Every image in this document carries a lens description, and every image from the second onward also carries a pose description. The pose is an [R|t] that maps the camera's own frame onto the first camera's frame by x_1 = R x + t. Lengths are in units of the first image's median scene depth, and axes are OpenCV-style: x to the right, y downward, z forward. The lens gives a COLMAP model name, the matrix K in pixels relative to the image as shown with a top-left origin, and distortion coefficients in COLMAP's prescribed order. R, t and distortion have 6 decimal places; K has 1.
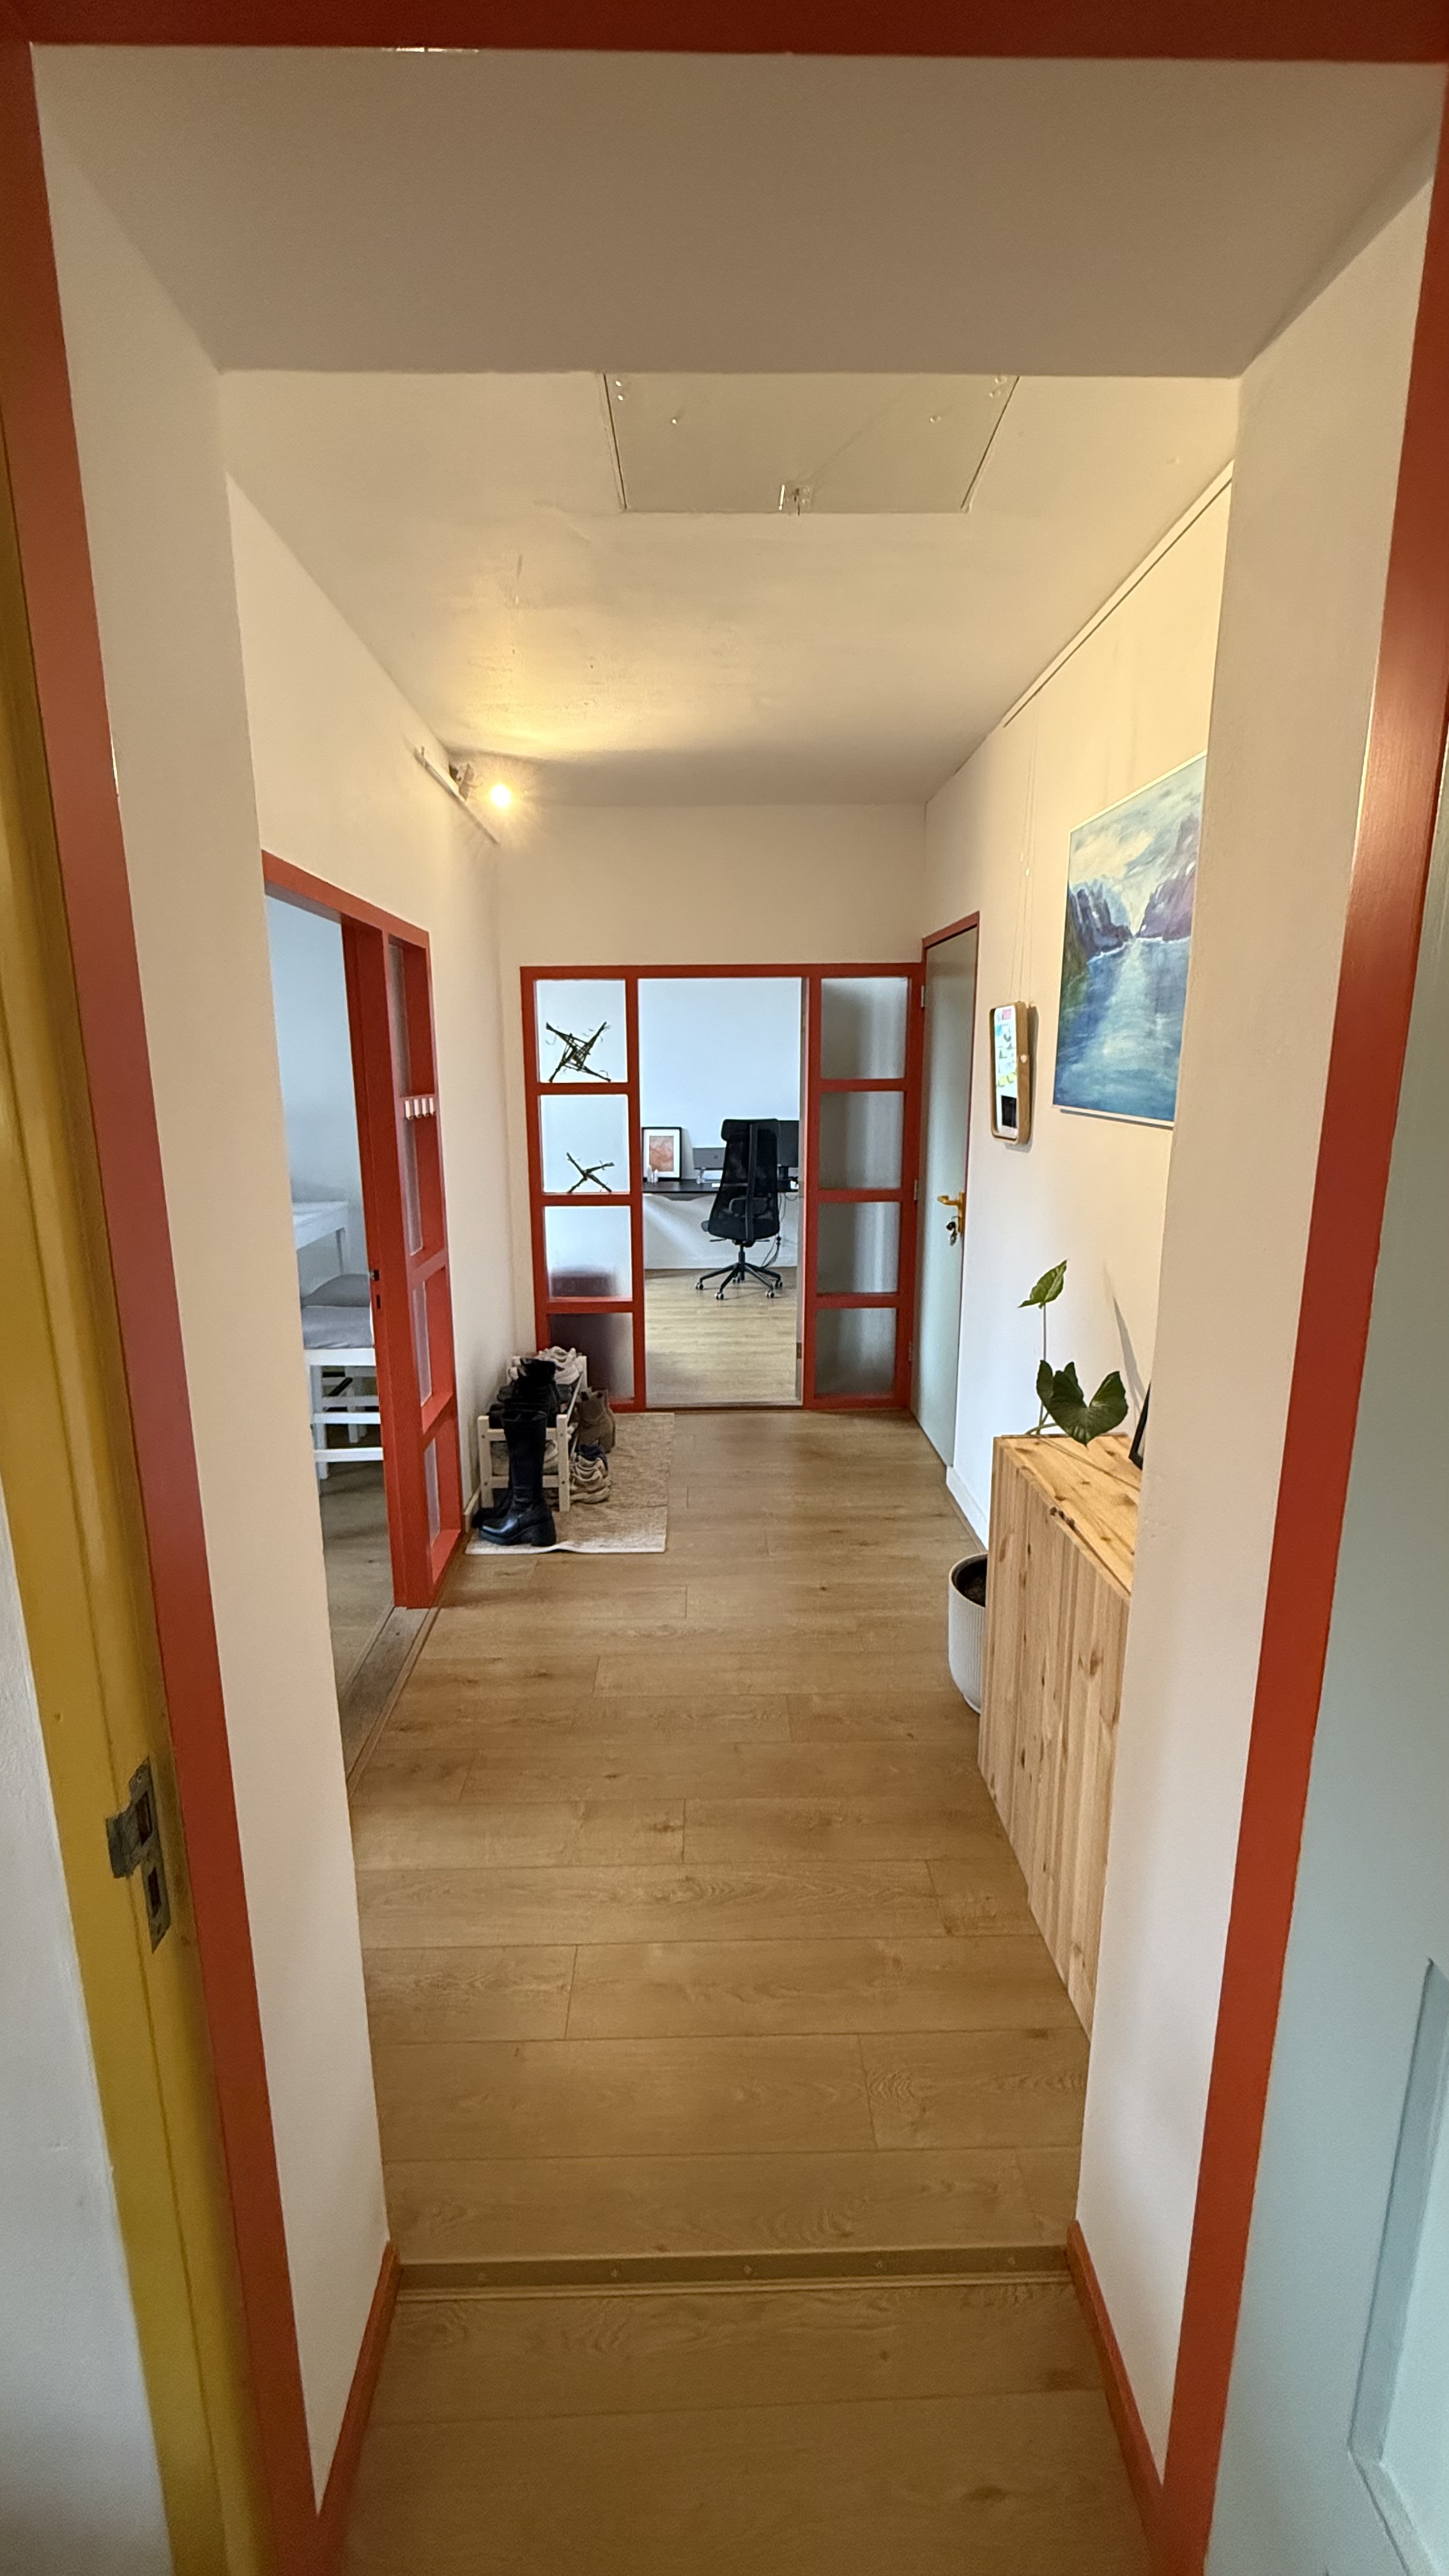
lens RADIAL K [[1025.0, 0, 725.2], [0, 1025.0, 1282.8], [0, 0, 1]] dist [0.000005, -0.000040]
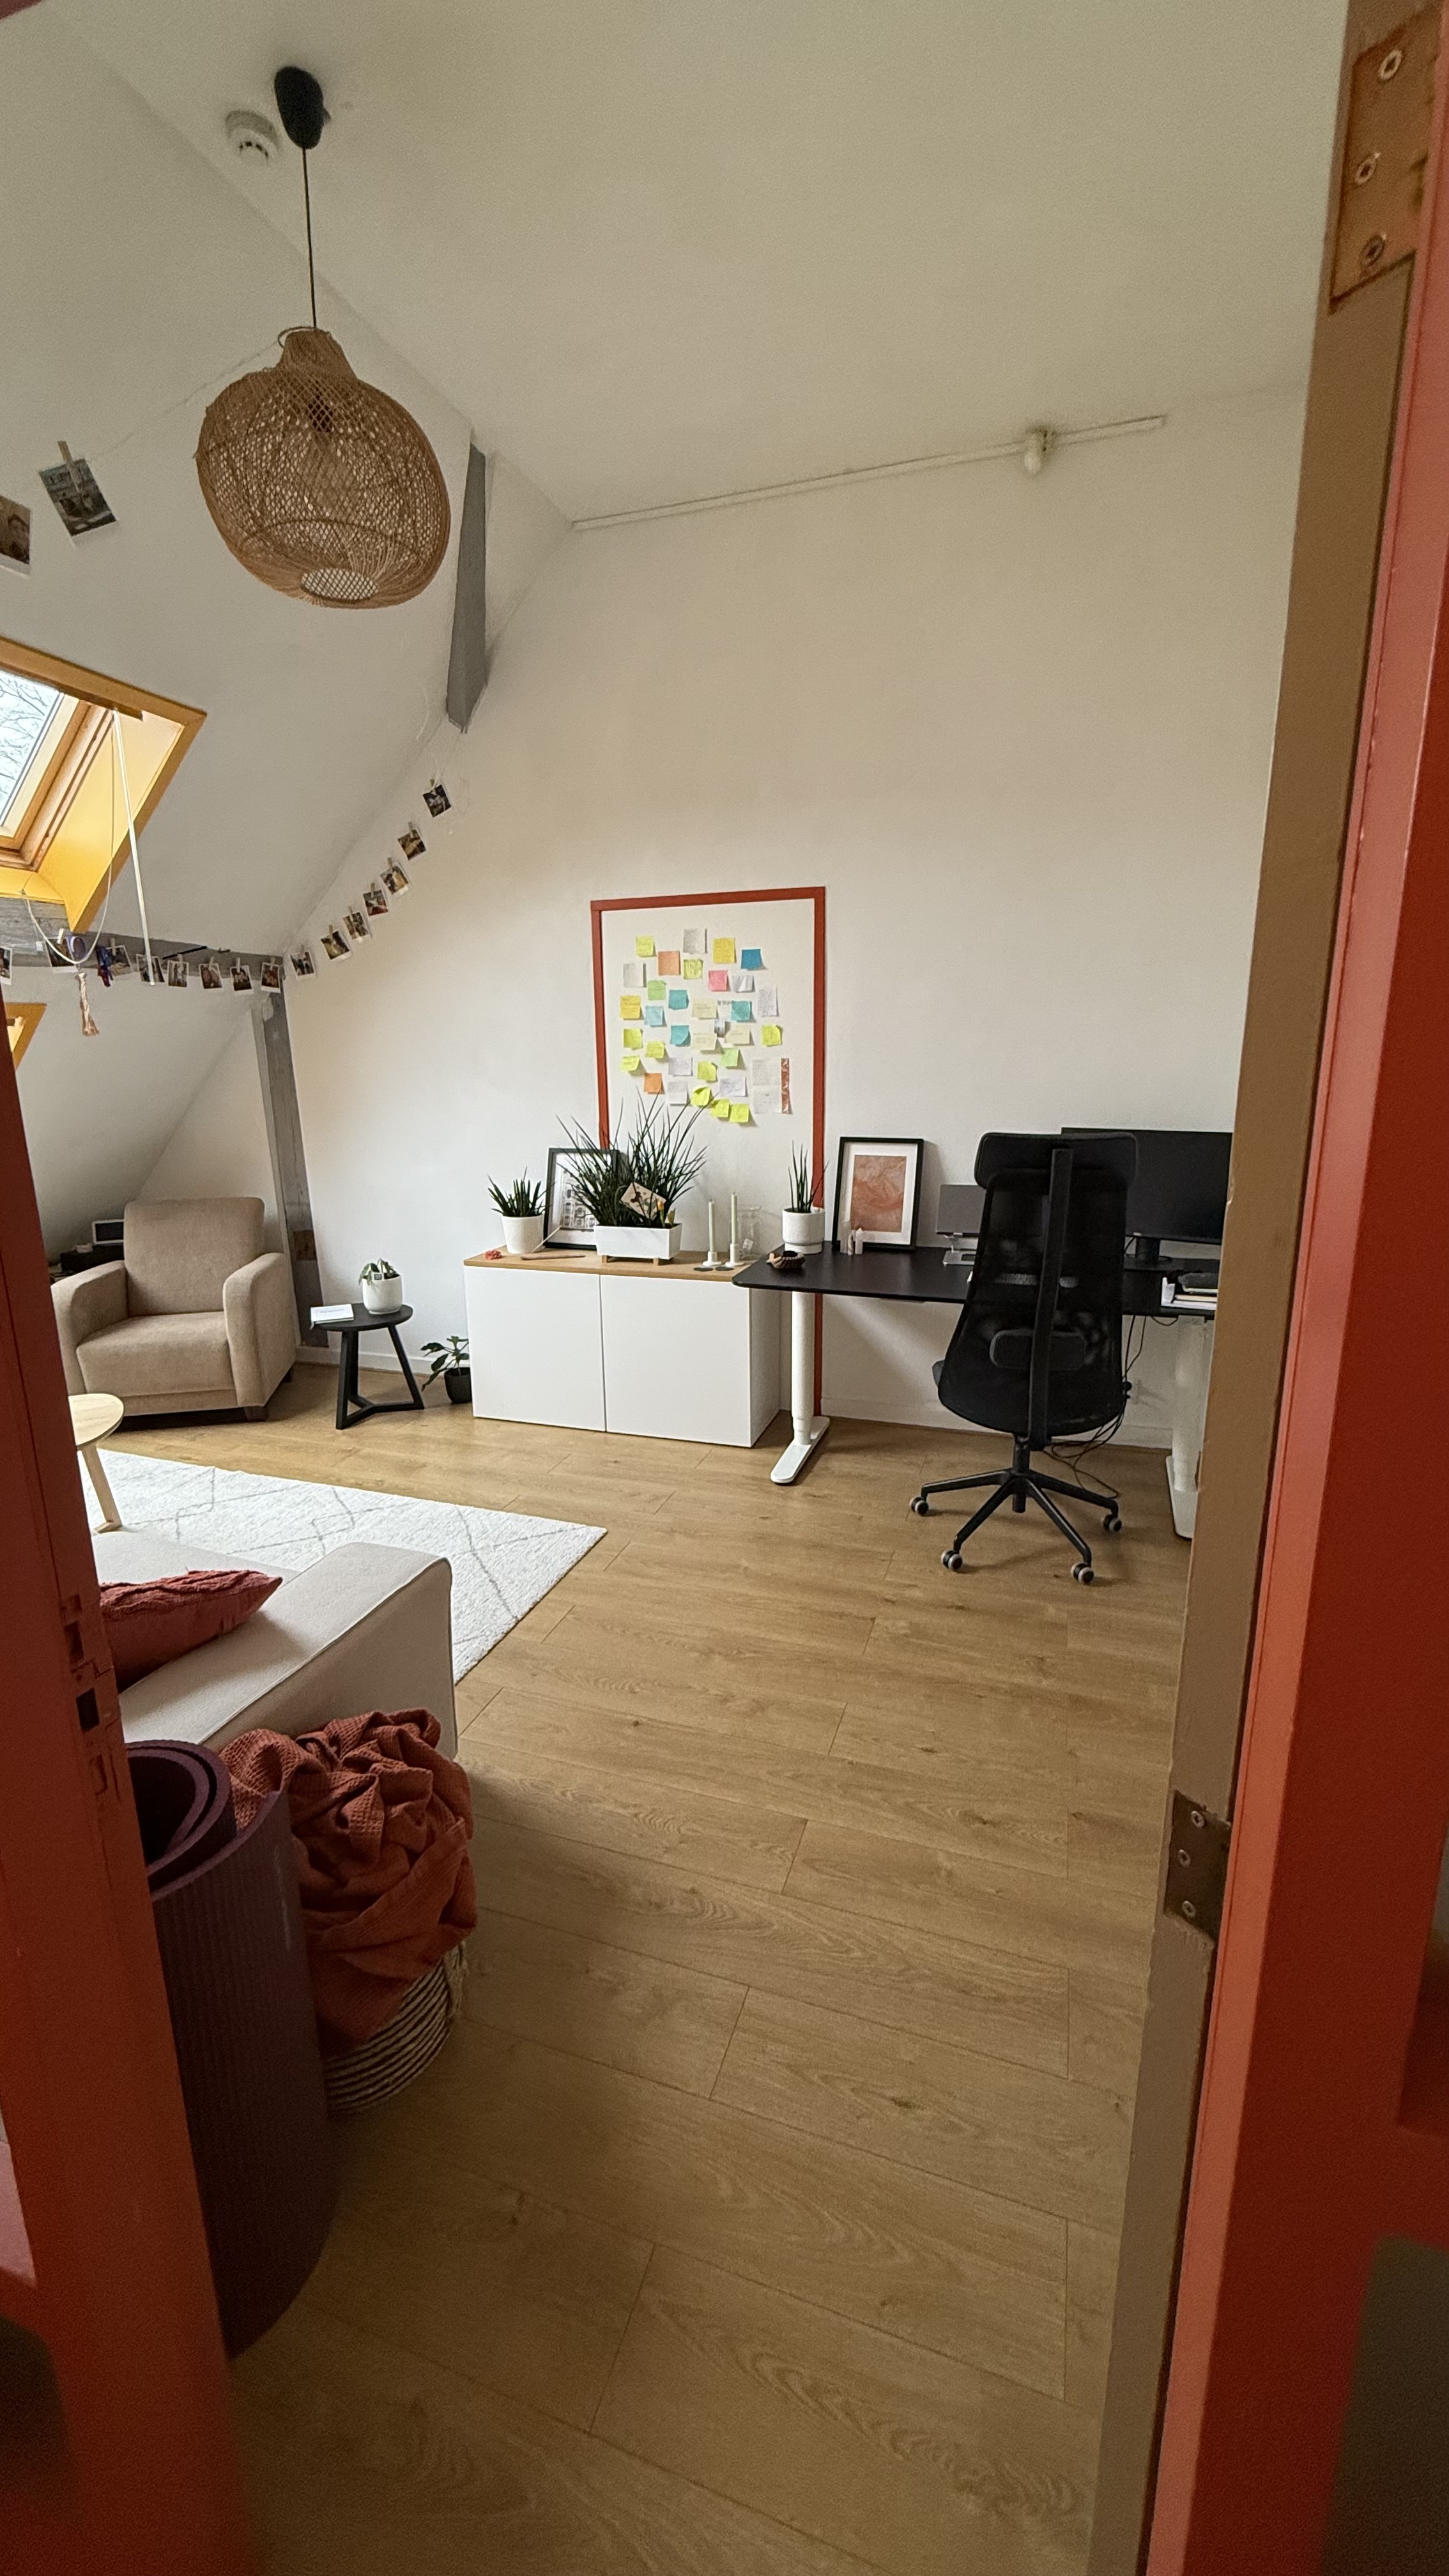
lens RADIAL K [[1025.0, 0, 728.1], [0, 1025.0, 1287.0], [0, 0, 1]] dist [0.000005, -0.000040]
pose [[0.944219, 0.062324, -0.323367, 0.031006], [-0.057126, 0.998040, 0.025550, -0.090964], [0.324325, -0.005652, 0.945929, 0.522856]]
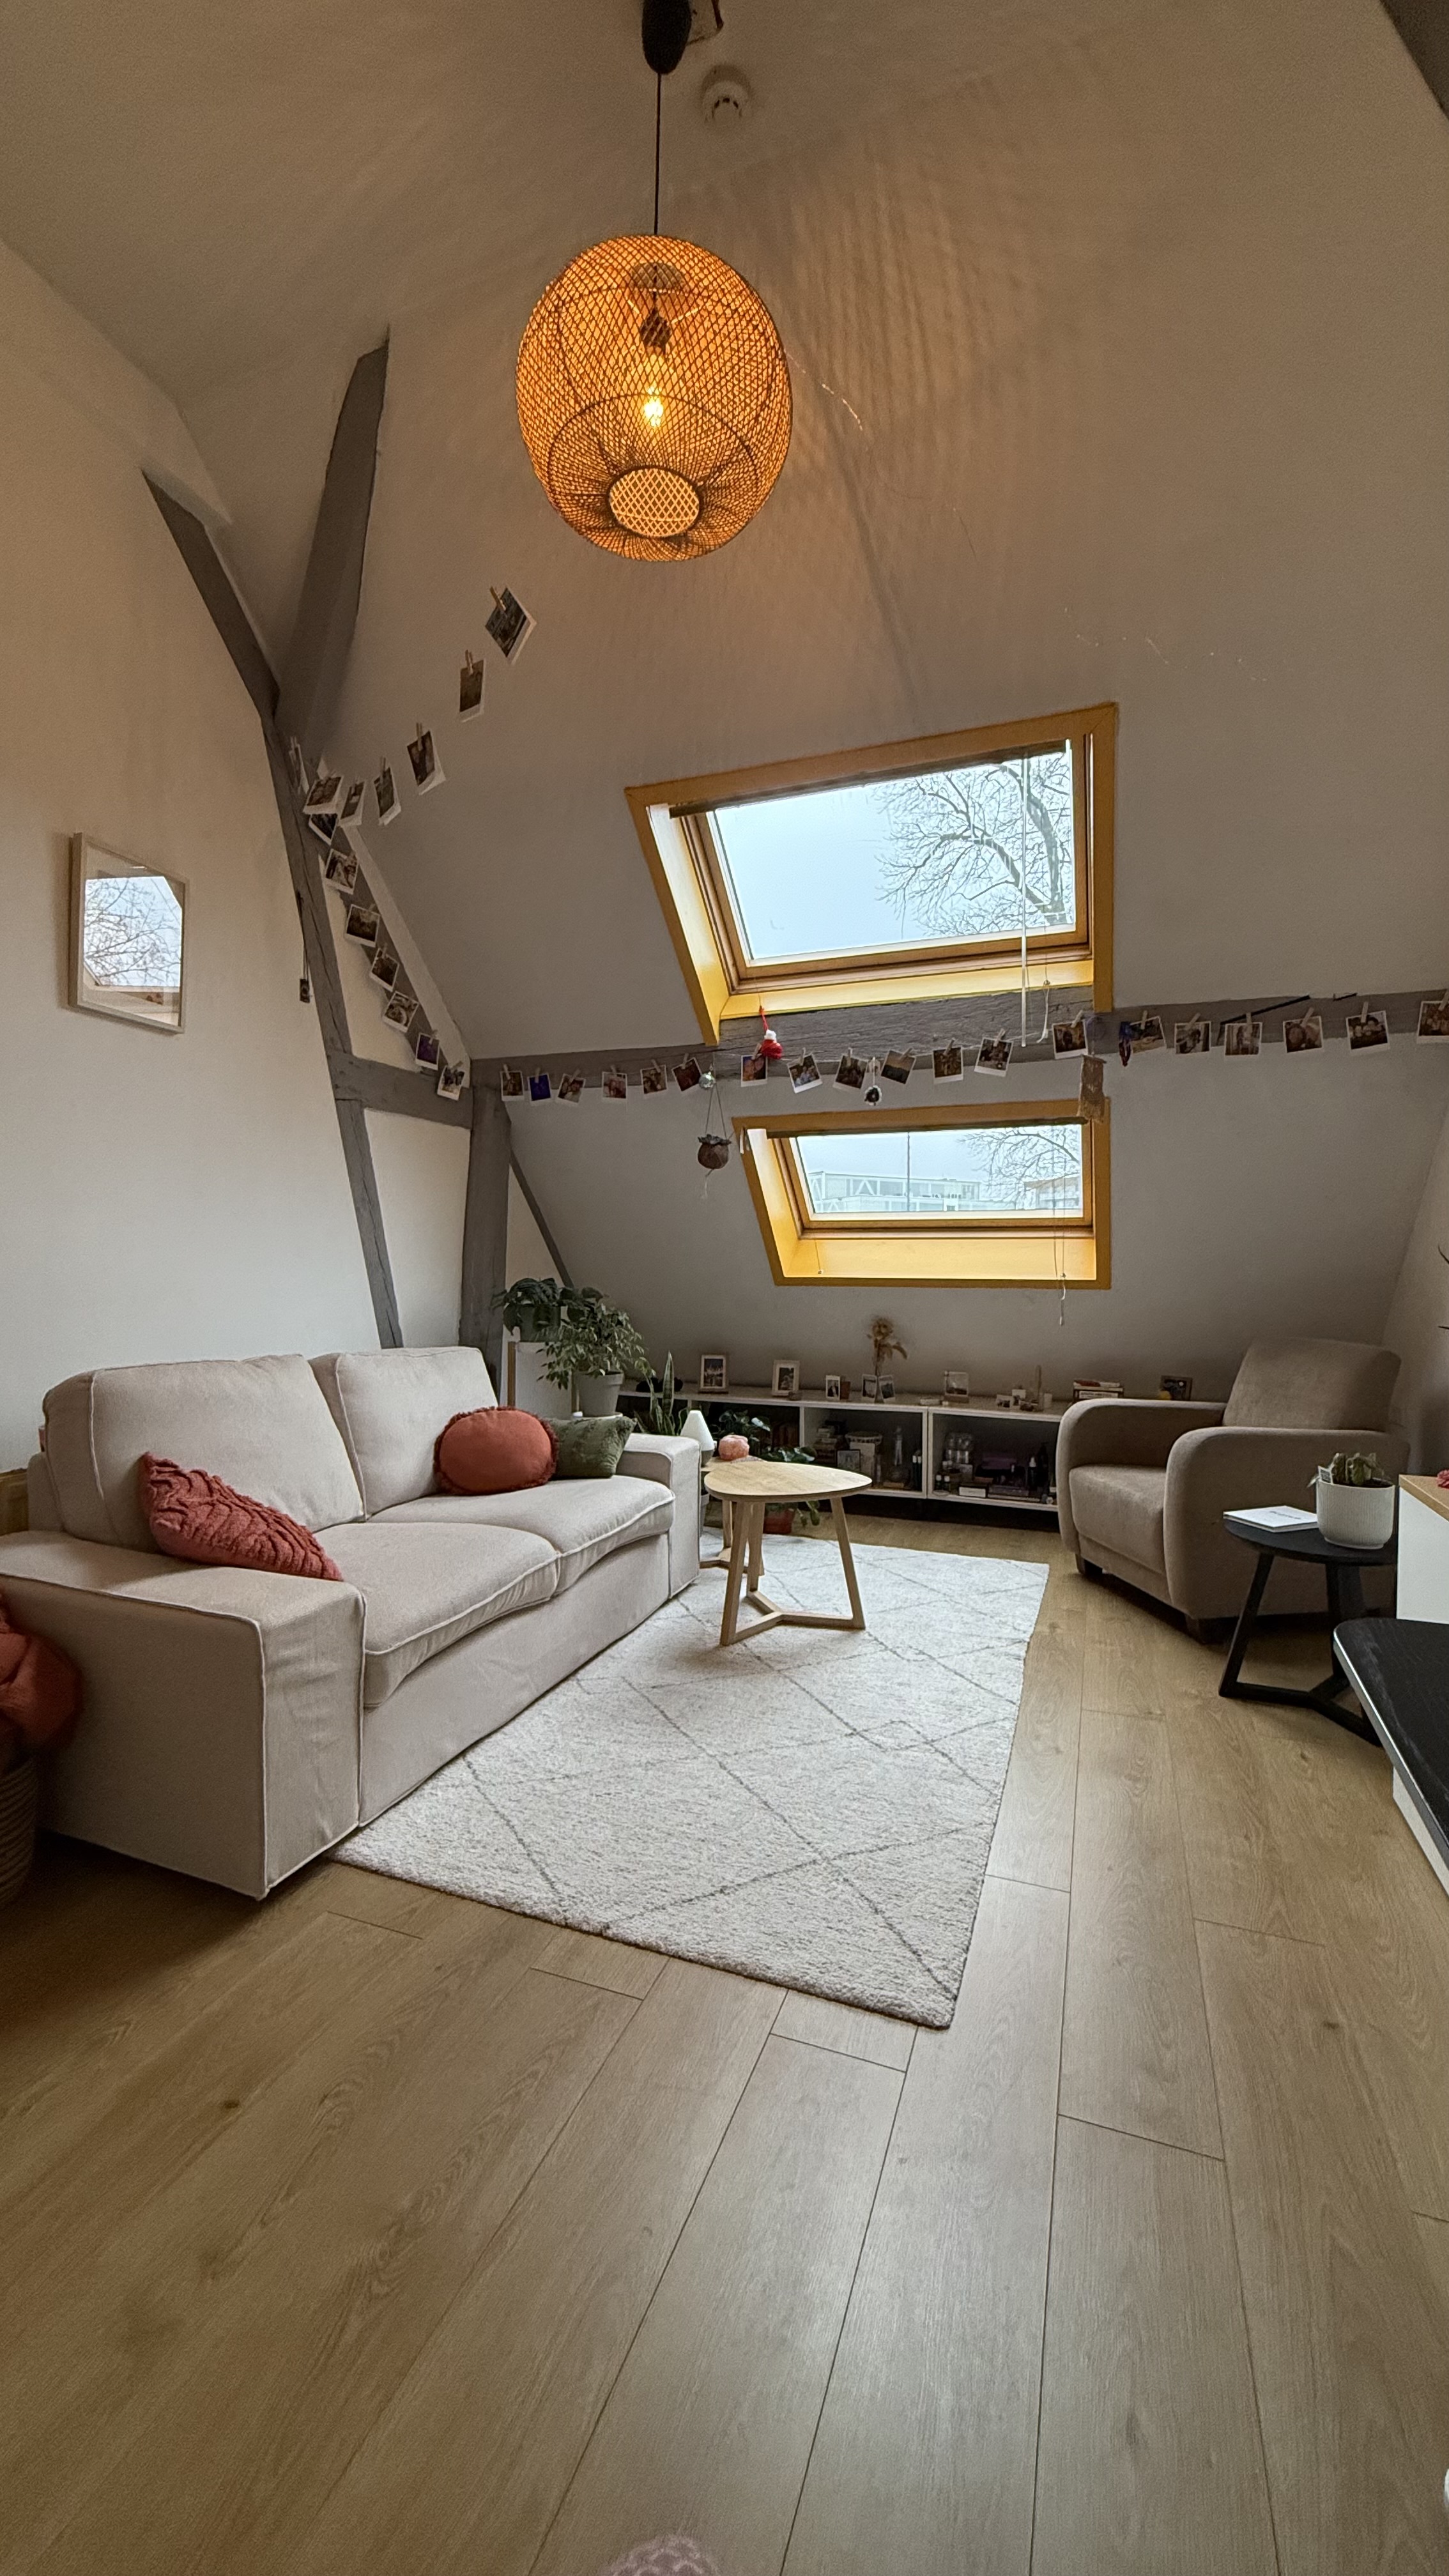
lens RADIAL K [[1025.0, 0, 728.9], [0, 1025.0, 1290.2], [0, 0, 1]] dist [0.000005, -0.000040]
pose [[-0.366574, 0.016113, -0.930249, 0.043084], [-0.206604, 0.973477, 0.098276, -0.120399], [0.907159, 0.228218, -0.353523, 0.895620]]
